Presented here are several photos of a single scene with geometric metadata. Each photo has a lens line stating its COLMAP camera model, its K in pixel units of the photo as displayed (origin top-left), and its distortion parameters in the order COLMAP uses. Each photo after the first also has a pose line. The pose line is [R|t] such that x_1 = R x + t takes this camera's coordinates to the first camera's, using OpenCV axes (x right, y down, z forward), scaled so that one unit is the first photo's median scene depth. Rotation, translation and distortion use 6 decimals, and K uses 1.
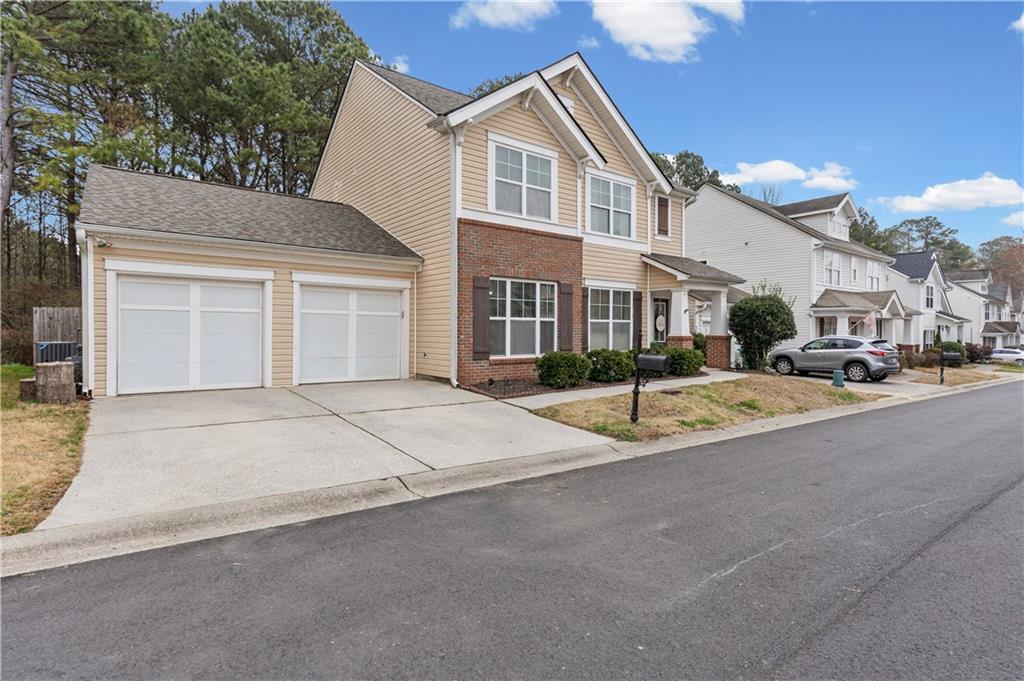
lens RADIAL K [[518.2, 0, 512.0], [0, 518.2, 340.5], [0, 0, 1]] dist [0.001423, 0.000254]
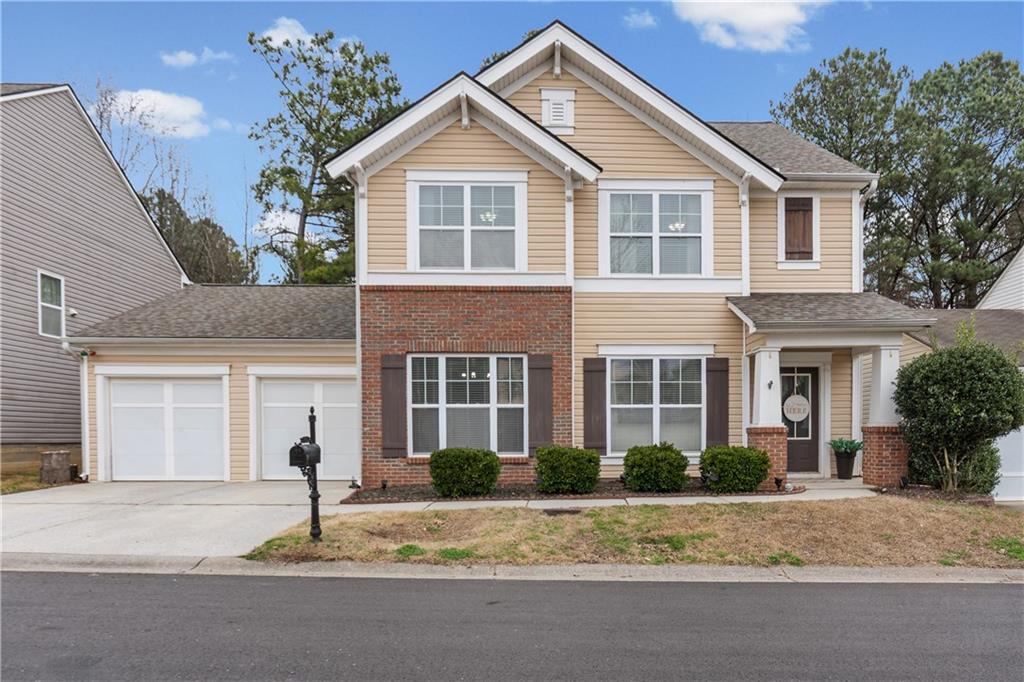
lens RADIAL K [[642.3, 0, 512.0], [0, 642.3, 456.7], [0, 0, 1]] dist [-0.000266, -0.000212]
pose [[0.805870, 0.012481, -0.591960, 0.621443], [-0.005231, 0.999889, 0.013960, 0.019068], [0.592069, -0.008153, 0.805846, 0.275470]]
